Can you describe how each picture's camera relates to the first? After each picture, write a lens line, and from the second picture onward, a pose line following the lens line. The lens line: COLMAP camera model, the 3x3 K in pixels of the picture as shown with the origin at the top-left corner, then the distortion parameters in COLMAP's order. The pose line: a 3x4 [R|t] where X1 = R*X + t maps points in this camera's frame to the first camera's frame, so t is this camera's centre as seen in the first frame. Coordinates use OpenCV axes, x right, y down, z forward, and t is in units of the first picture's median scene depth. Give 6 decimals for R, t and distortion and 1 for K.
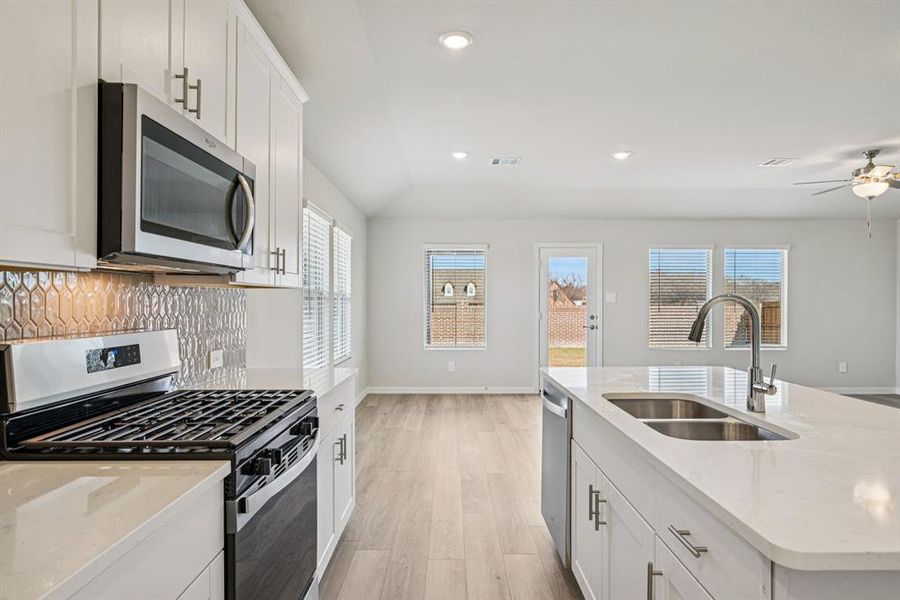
lens RADIAL K [[504.8, 0, 454.4], [0, 504.8, 303.8], [0, 0, 1]] dist [0.000647, 0.000902]
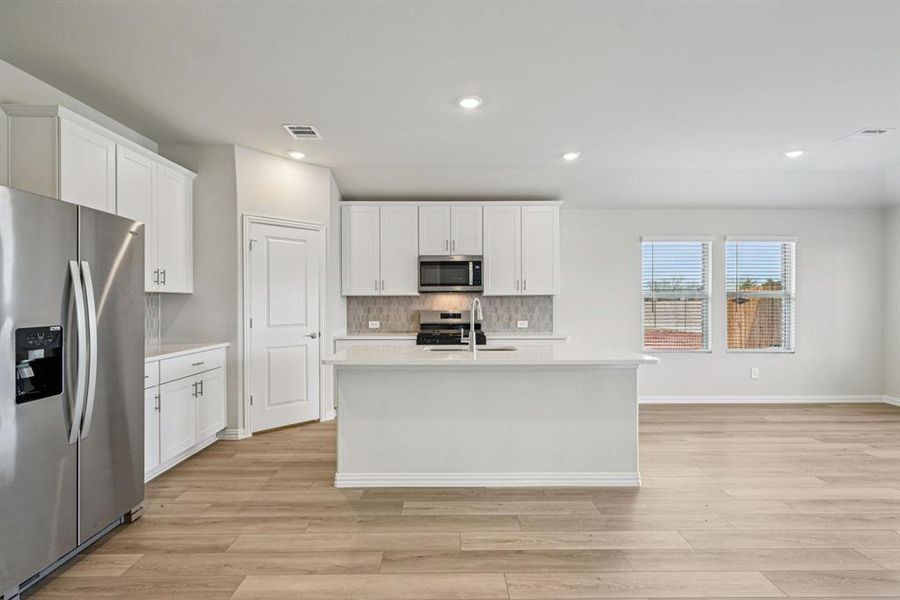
lens RADIAL K [[451.4, 0, 452.8], [0, 451.4, 306.6], [0, 0, 1]] dist [0.012655, 0.000298]
pose [[0.009040, 0.009882, -0.999910, 1.824846], [-0.001930, 0.999949, 0.009865, 0.000208], [0.999957, 0.001841, 0.009058, 0.642825]]
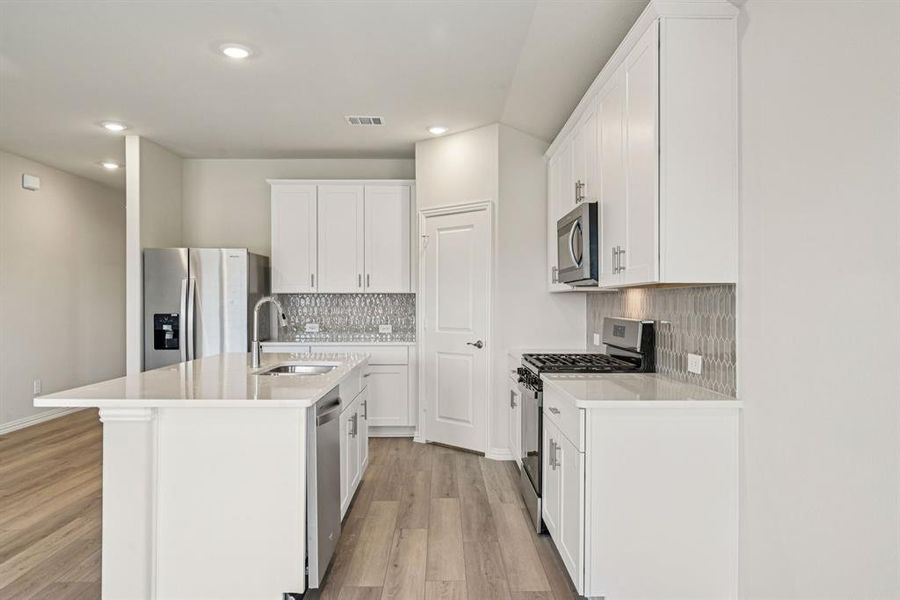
lens RADIAL K [[628.2, 0, 448.2], [0, 628.2, 308.2], [0, 0, 1]] dist [-0.002751, -0.001110]
pose [[-0.999979, -0.001871, -0.006202, -0.011930], [-0.001956, 0.999904, 0.013692, -0.006597], [0.006176, 0.013704, -0.999887, 2.189186]]
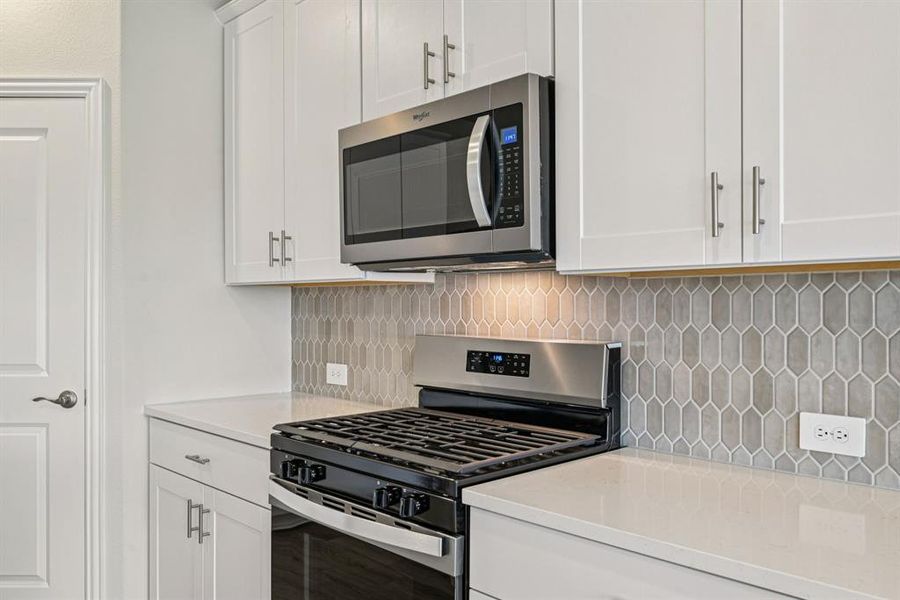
lens RADIAL K [[719.1, 0, 451.8], [0, 719.1, 308.8], [0, 0, 1]] dist [0.006565, 0.000493]
pose [[-0.717496, 0.002809, -0.696557, 0.209928], [-0.004986, 0.999946, 0.009169, -0.004291], [0.696544, 0.010052, -0.717443, 1.243765]]
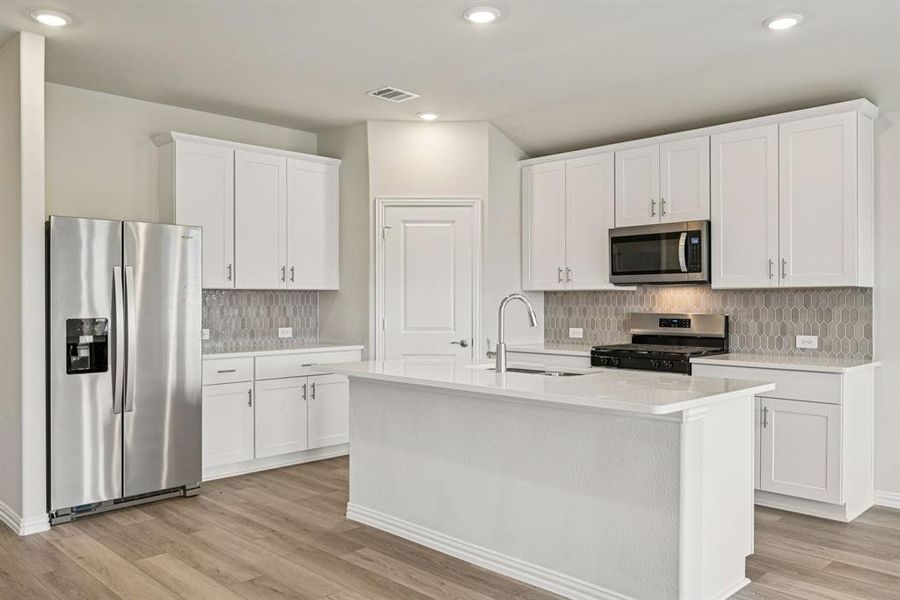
lens RADIAL K [[719.1, 0, 451.8], [0, 719.1, 308.8], [0, 0, 1]] dist [0.006565, 0.000493]
pose [[-0.711319, 0.008416, -0.702819, 1.578946], [-0.002692, 0.999888, 0.014697, -0.004064], [0.702864, 0.012346, -0.711217, 1.732901]]
